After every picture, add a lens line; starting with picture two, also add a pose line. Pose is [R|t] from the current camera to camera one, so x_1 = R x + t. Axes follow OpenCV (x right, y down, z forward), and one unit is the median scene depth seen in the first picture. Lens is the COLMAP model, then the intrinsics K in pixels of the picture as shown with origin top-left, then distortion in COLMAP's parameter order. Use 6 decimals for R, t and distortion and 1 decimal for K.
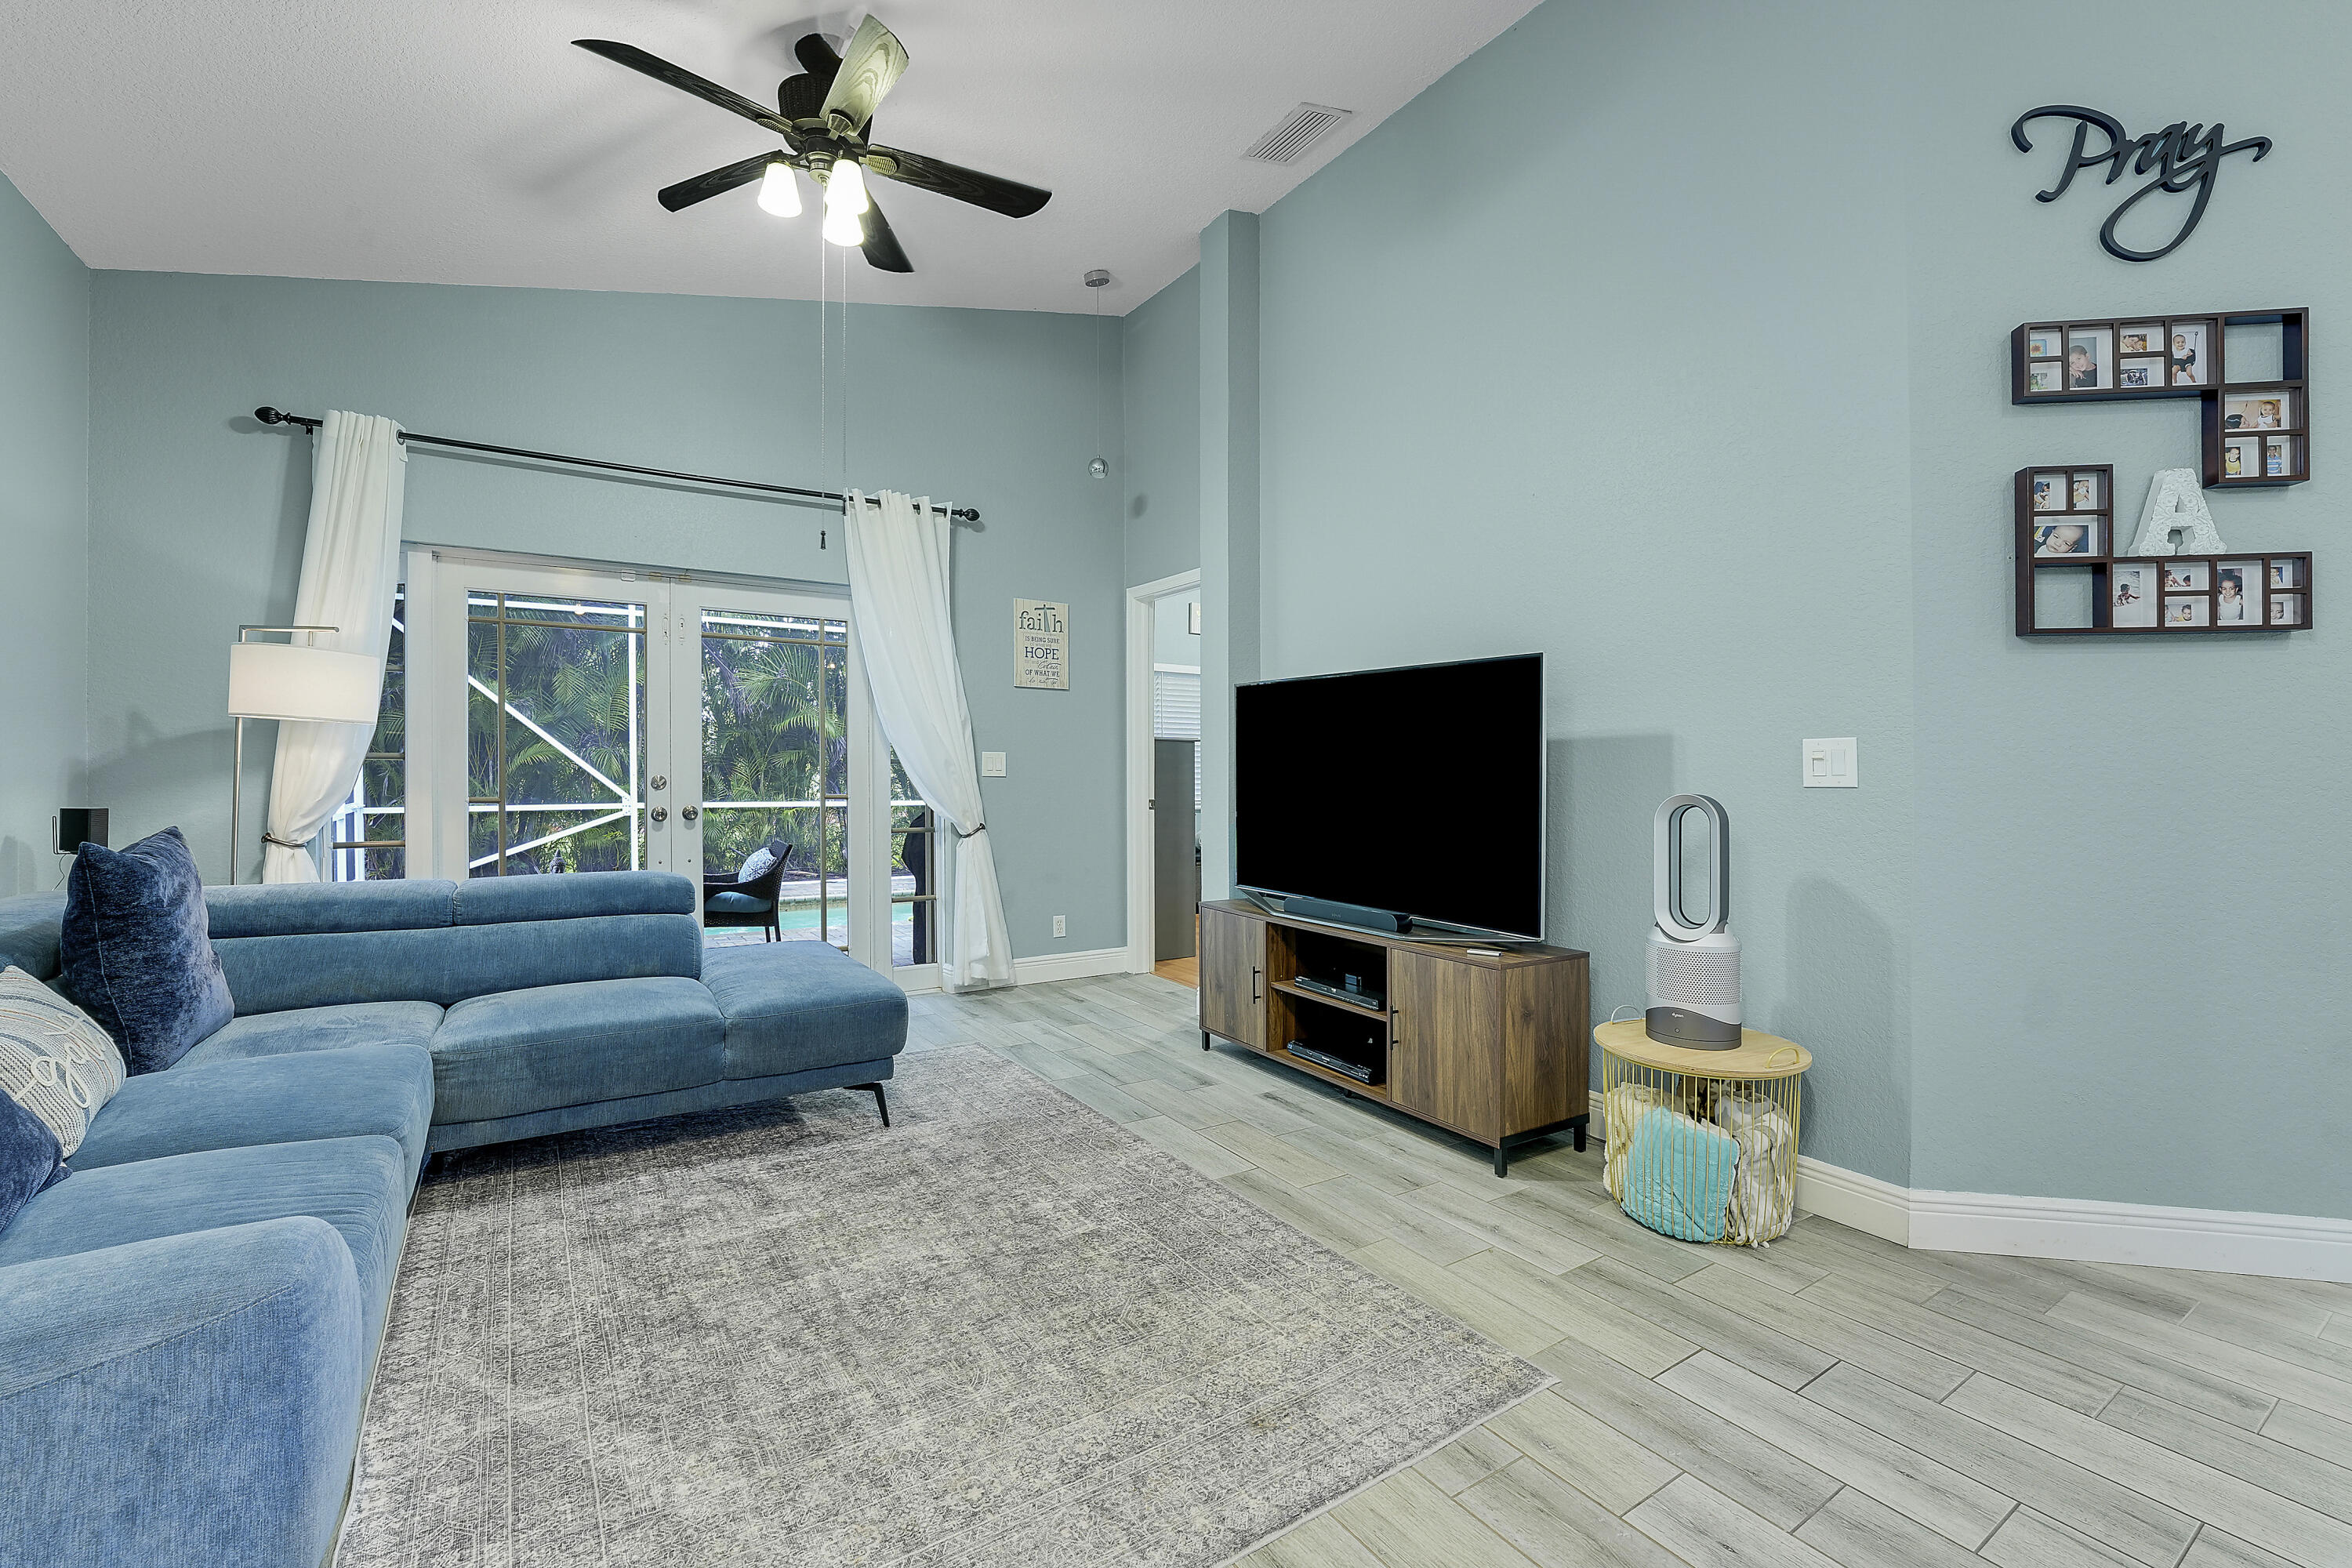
lens RADIAL K [[975.5, 0, 1161.7], [0, 975.5, 761.9], [0, 0, 1]] dist [-0.021715, 0.000103]
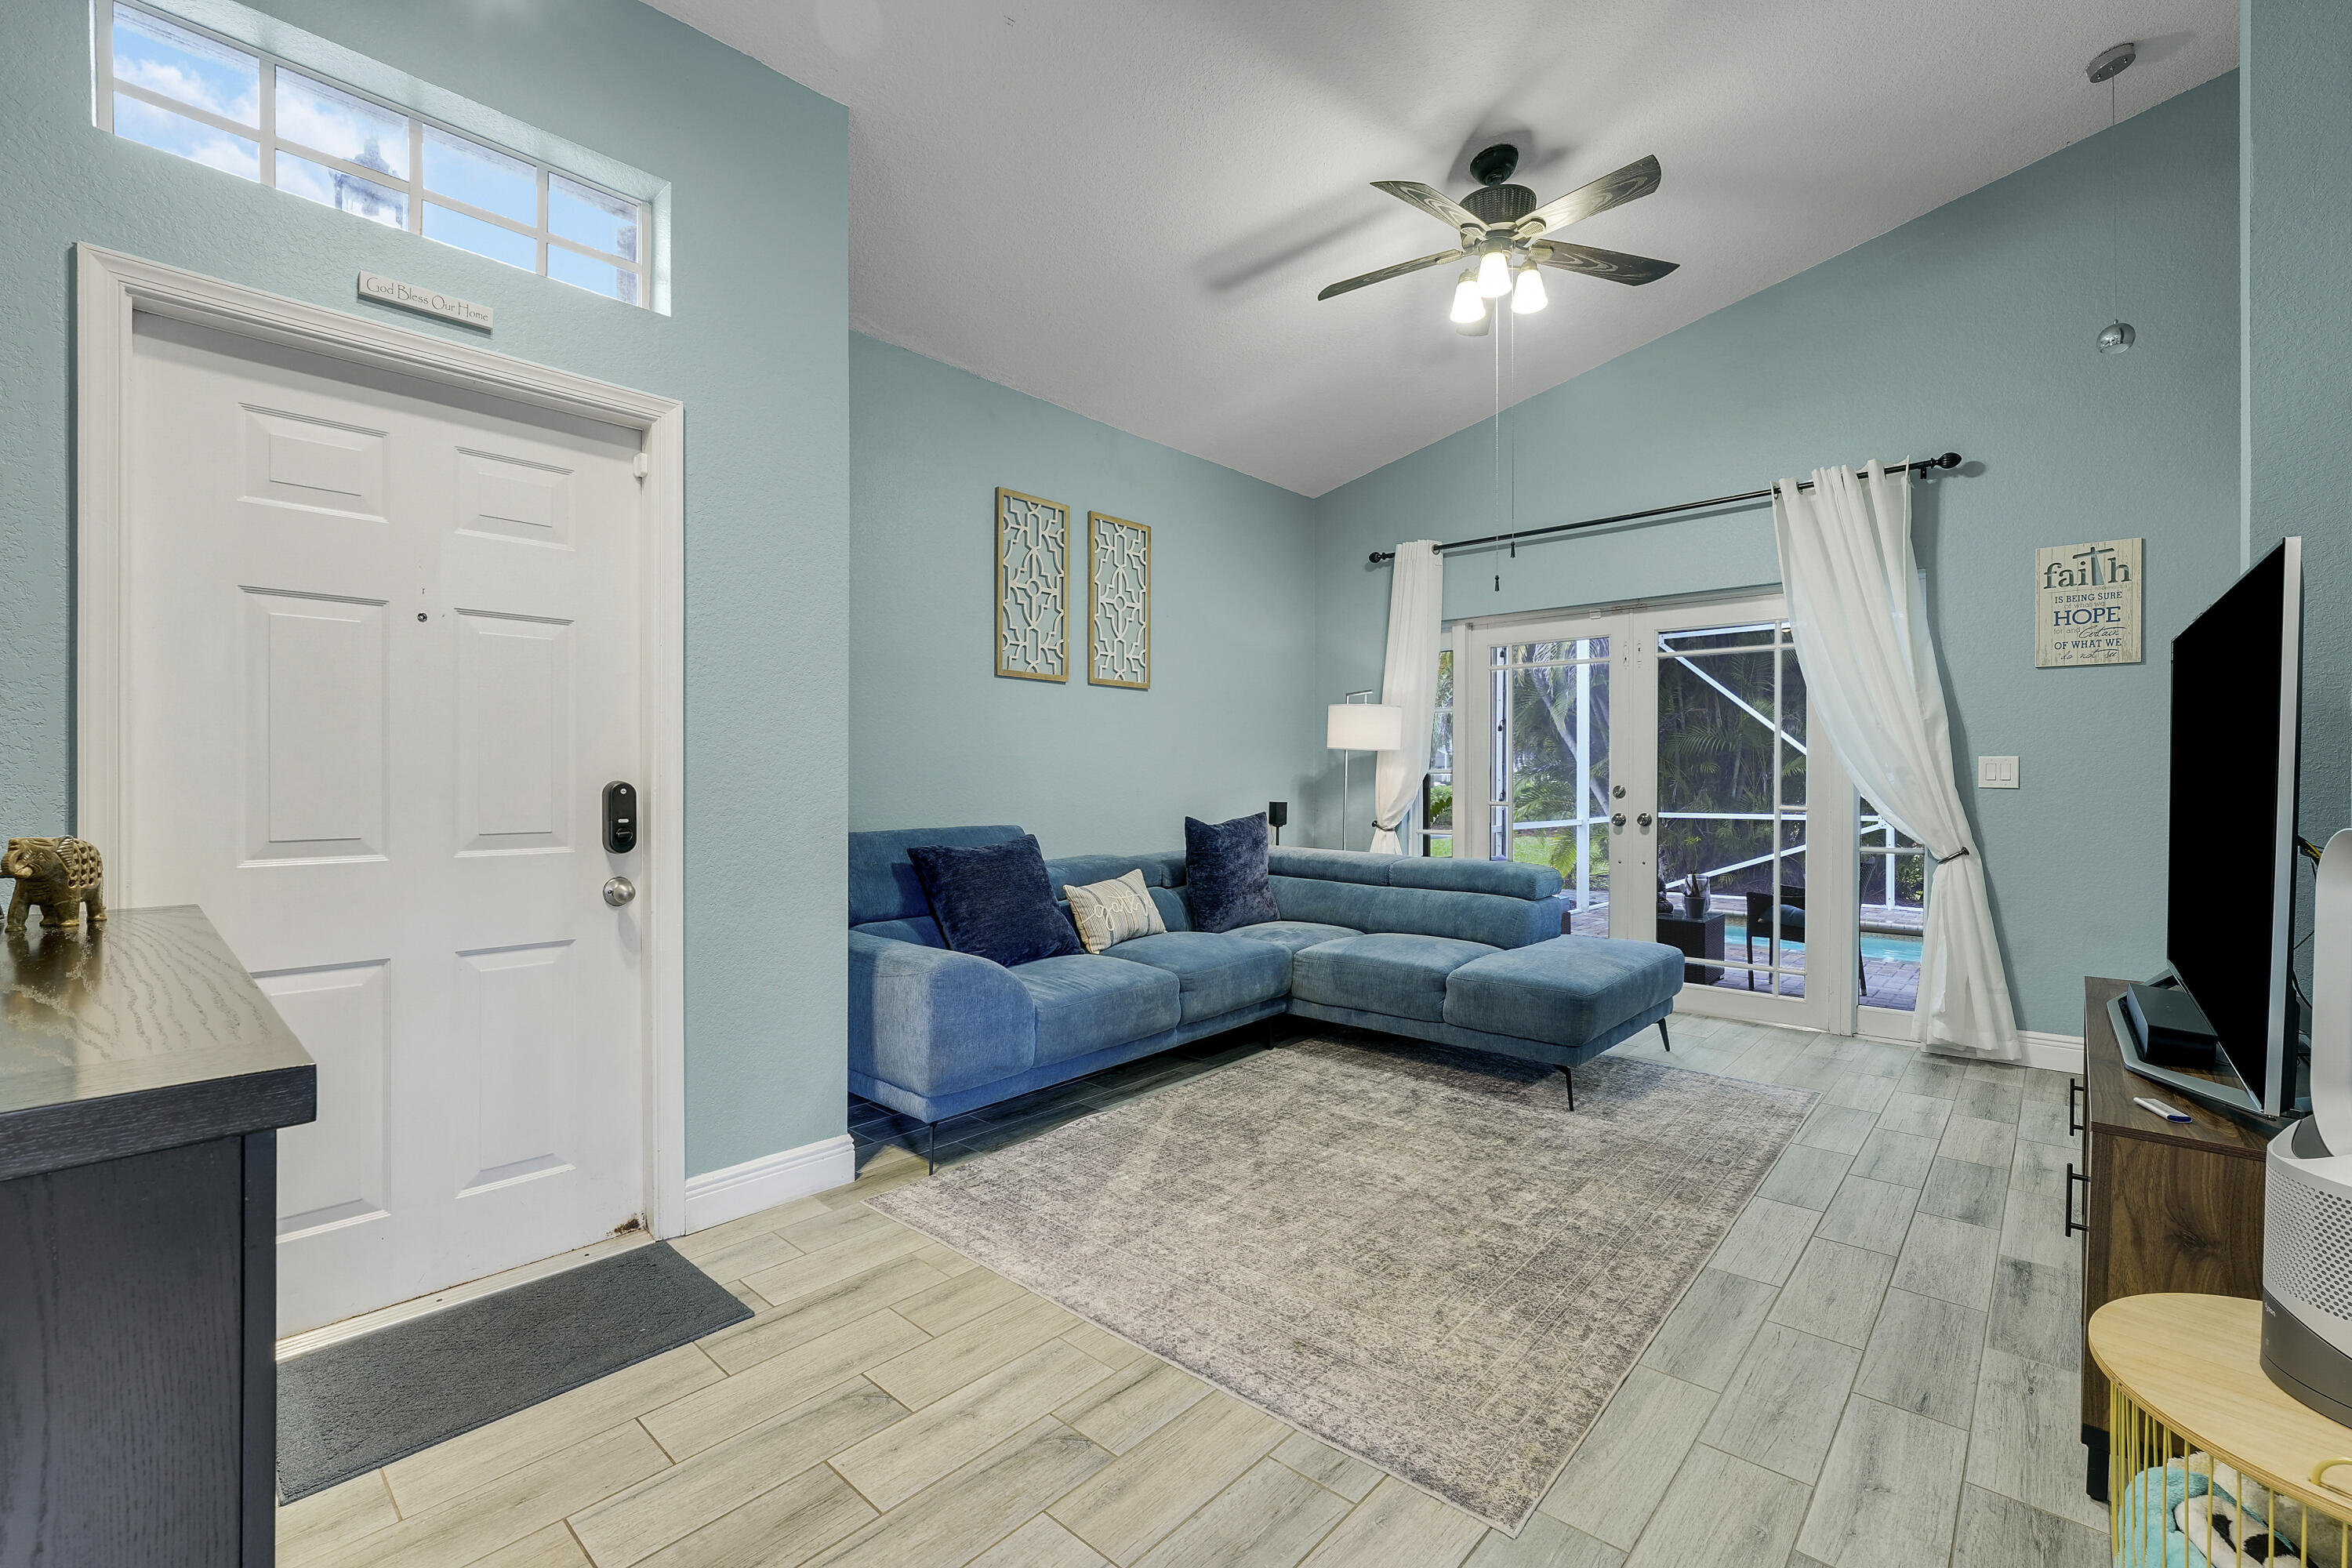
lens RADIAL K [[990.1, 0, 1217.5], [0, 990.1, 784.6], [0, 0, 1]] dist [-0.016755, -0.000302]
pose [[0.291244, 0.001323, -0.956648, 0.688433], [0.009398, 0.999947, 0.004244, 0.005842], [0.956603, -0.010227, 0.291216, 0.327646]]
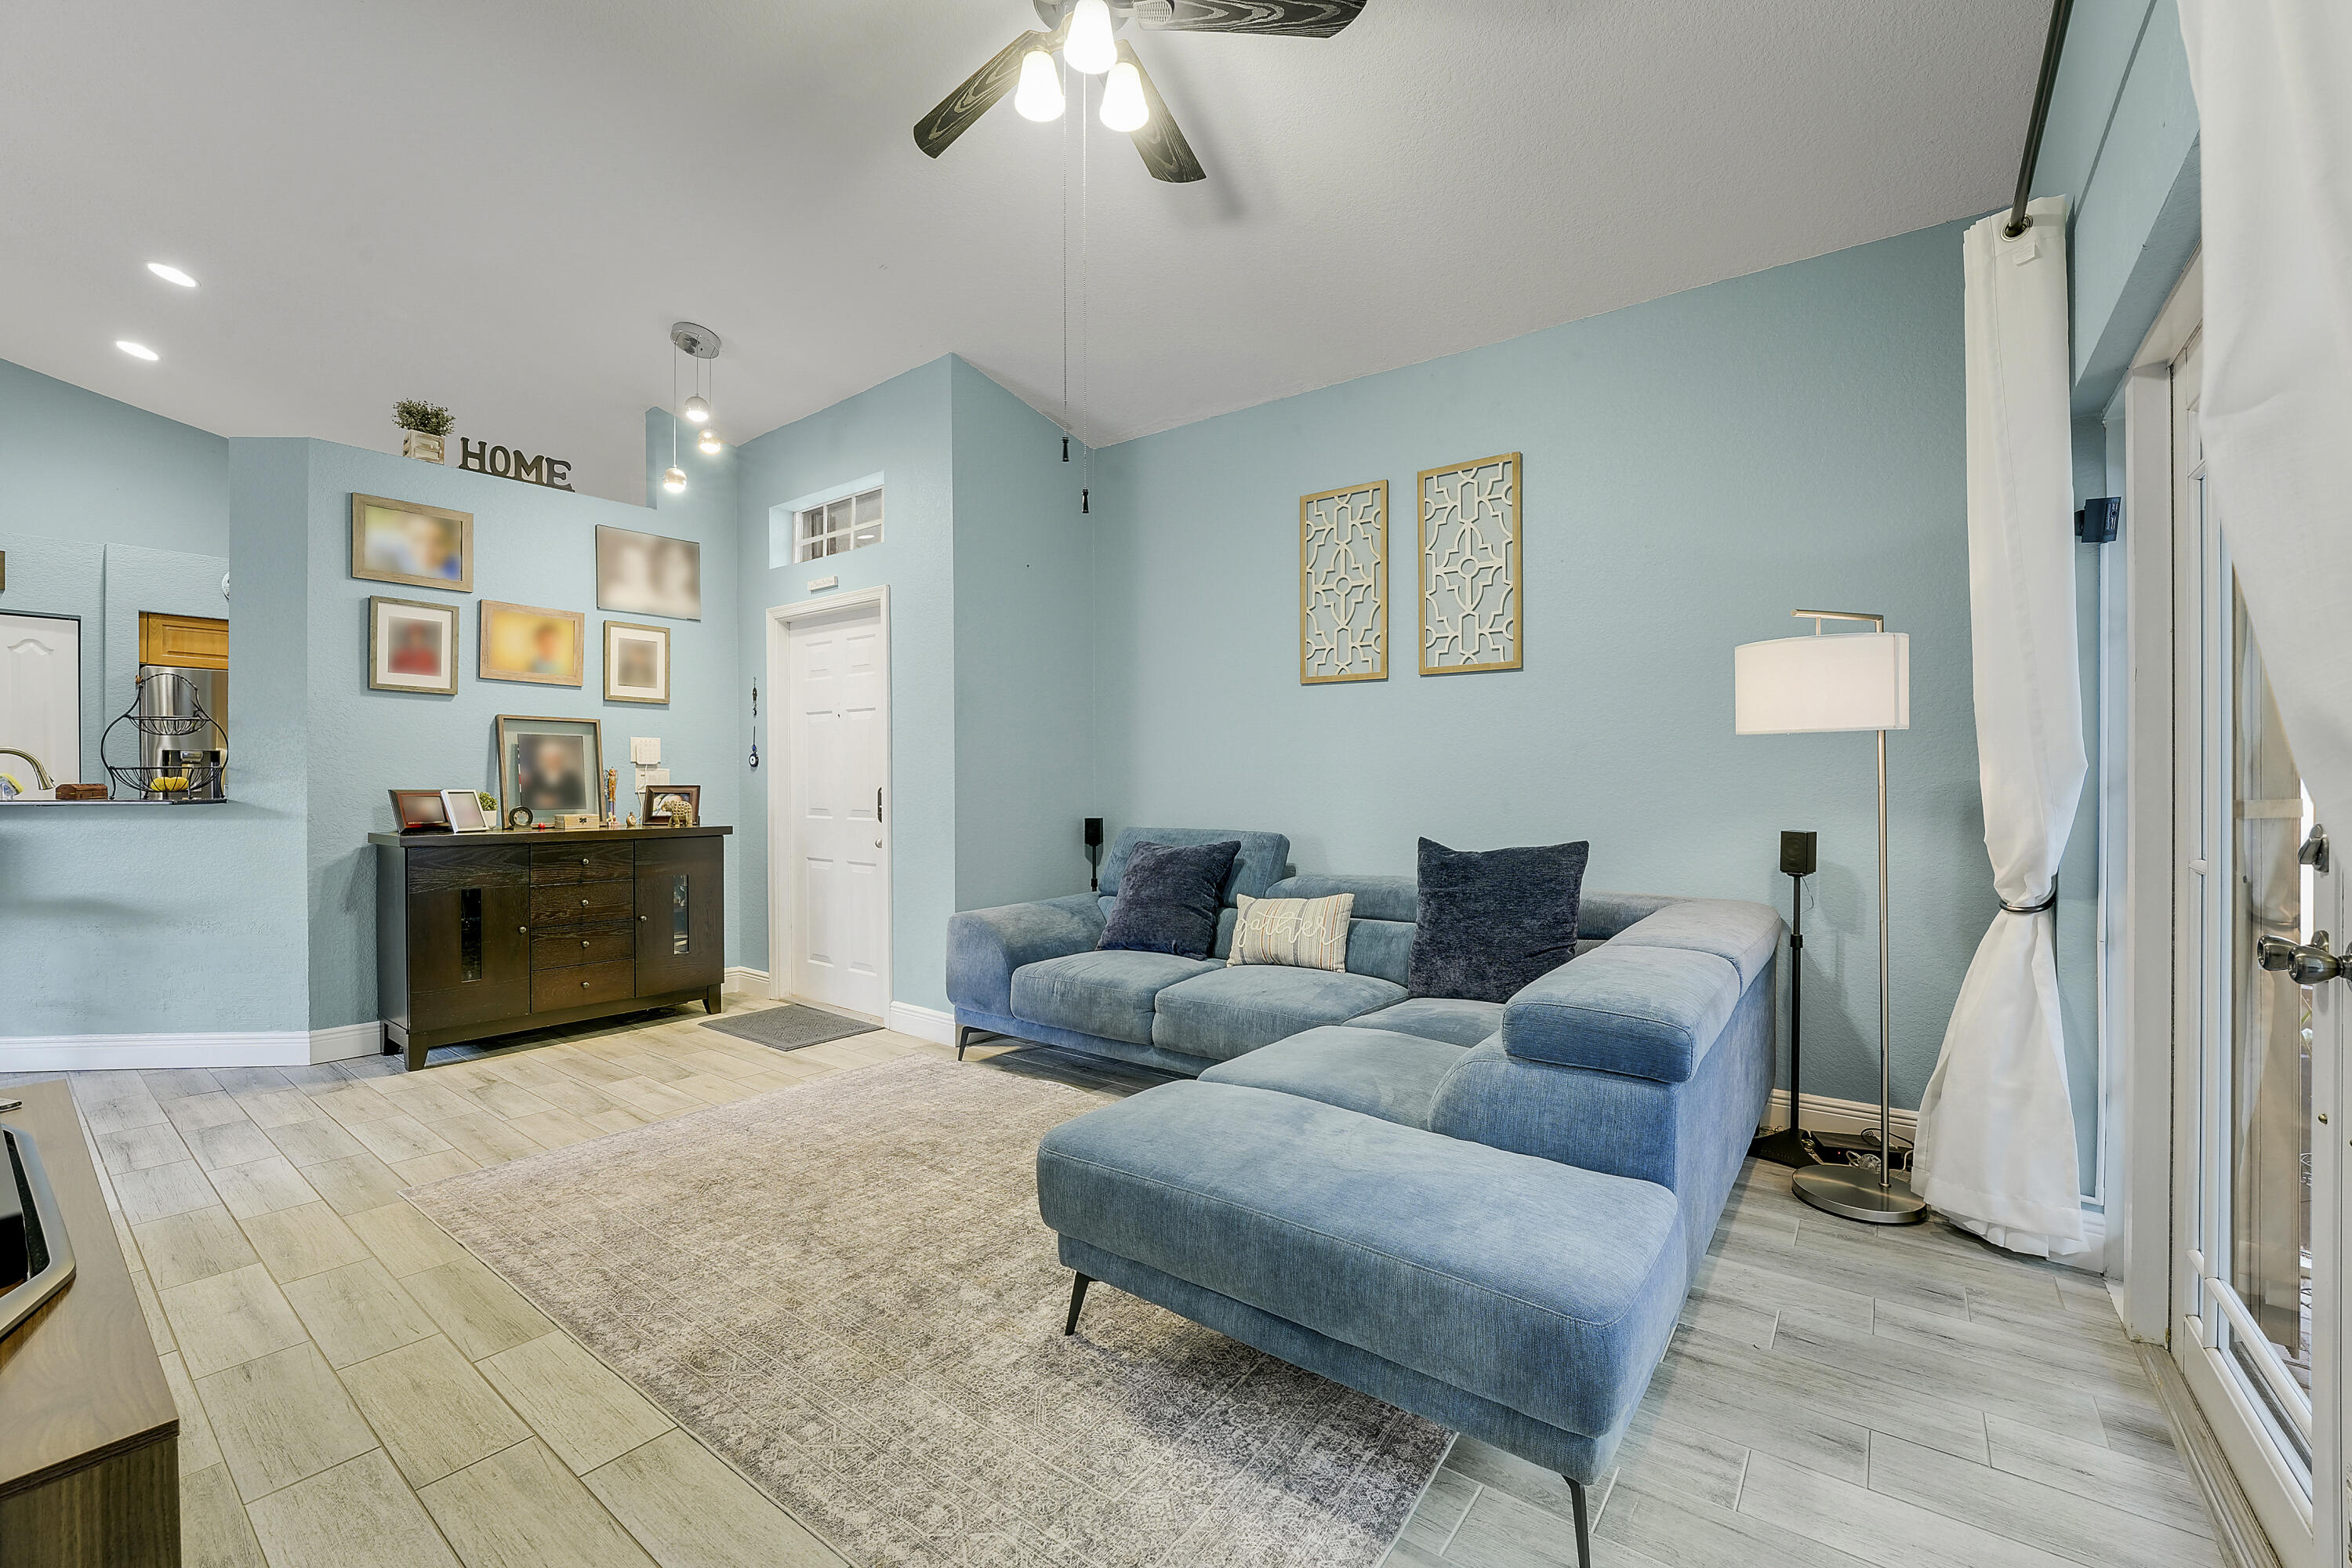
lens RADIAL K [[960.2, 0, 1173.8], [0, 960.2, 804.9], [0, 0, 1]] dist [-0.029241, 0.004170]
pose [[-0.935157, 0.004806, -0.354200, -0.128586], [-0.000533, 0.999888, 0.014975, 0.005388], [0.354232, 0.014193, -0.935050, 1.724553]]
